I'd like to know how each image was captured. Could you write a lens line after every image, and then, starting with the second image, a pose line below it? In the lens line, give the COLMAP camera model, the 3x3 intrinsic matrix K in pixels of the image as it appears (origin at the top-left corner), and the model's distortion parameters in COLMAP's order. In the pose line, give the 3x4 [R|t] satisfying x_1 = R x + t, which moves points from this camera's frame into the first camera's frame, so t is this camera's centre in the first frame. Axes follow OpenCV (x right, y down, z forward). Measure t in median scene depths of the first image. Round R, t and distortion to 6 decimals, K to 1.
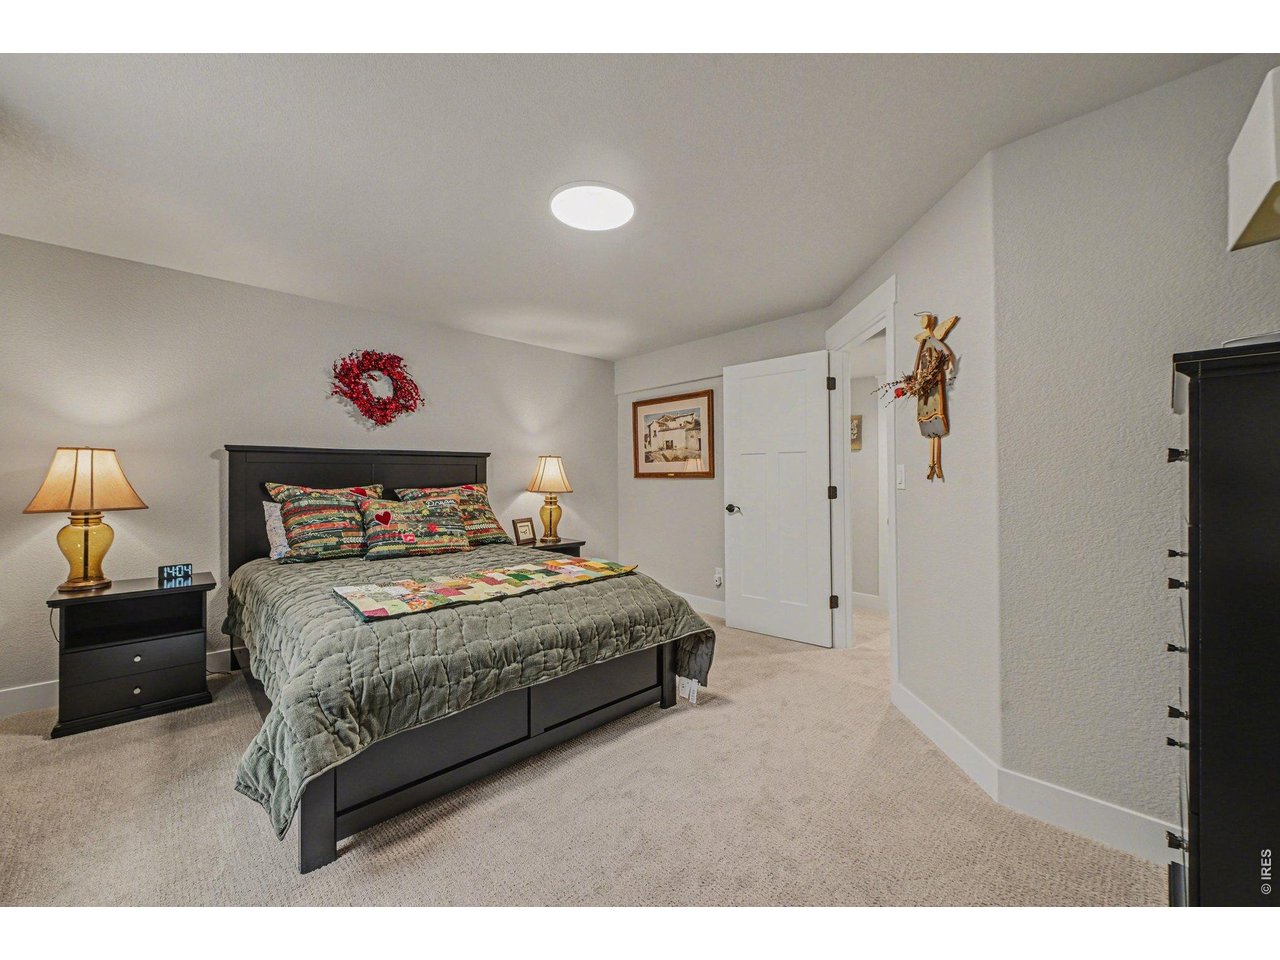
lens RADIAL K [[502.9, 0, 648.2], [0, 502.9, 475.9], [0, 0, 1]] dist [-0.001540, -0.000722]
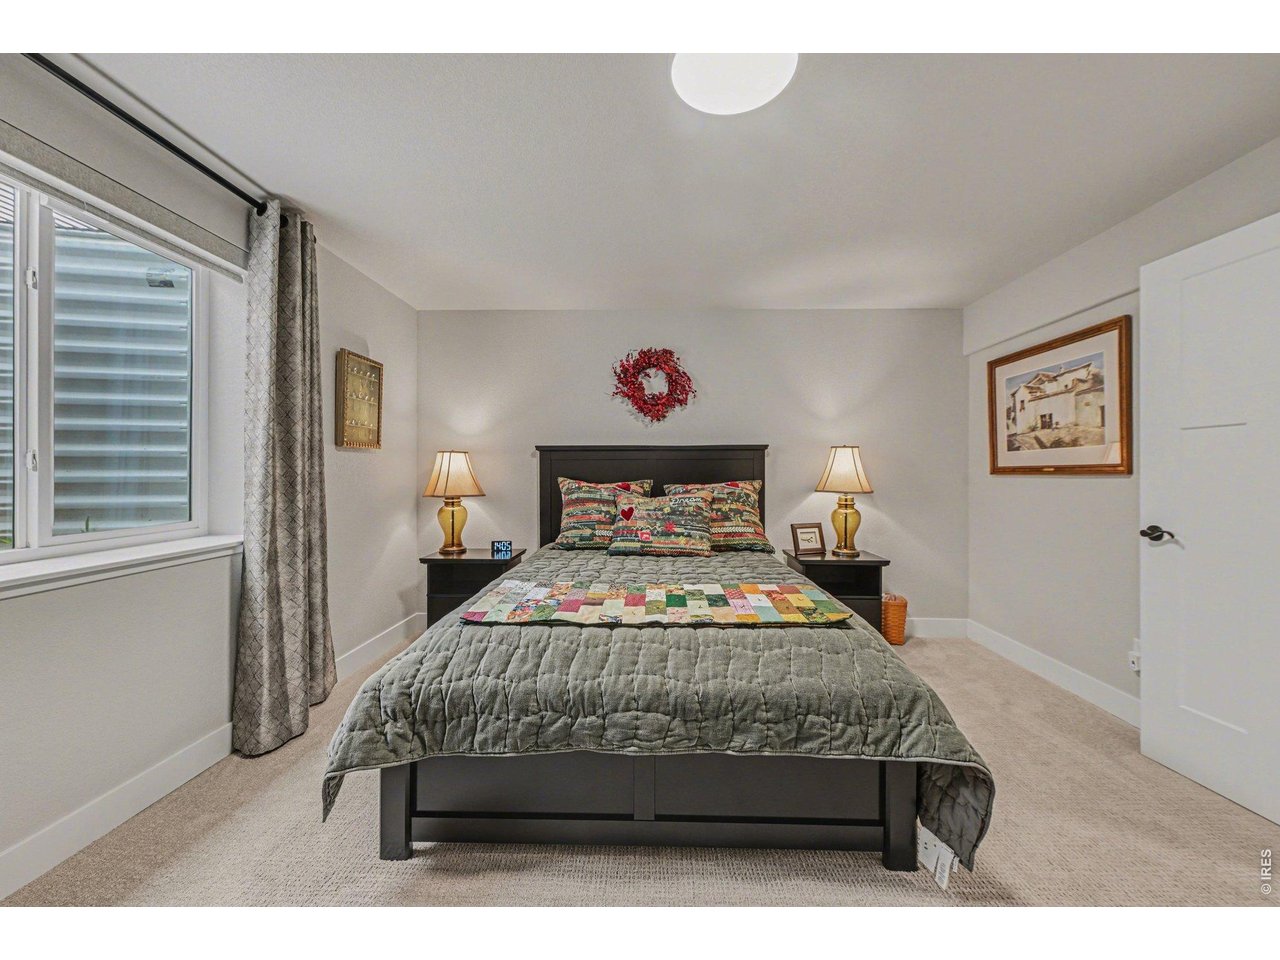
lens RADIAL K [[502.9, 0, 648.2], [0, 502.9, 475.9], [0, 0, 1]] dist [-0.001540, -0.000722]
pose [[0.703718, 0.005924, -0.710455, 0.191853], [-0.000096, 0.999966, 0.008242, 0.000868], [0.710479, -0.005731, 0.703695, 0.303229]]
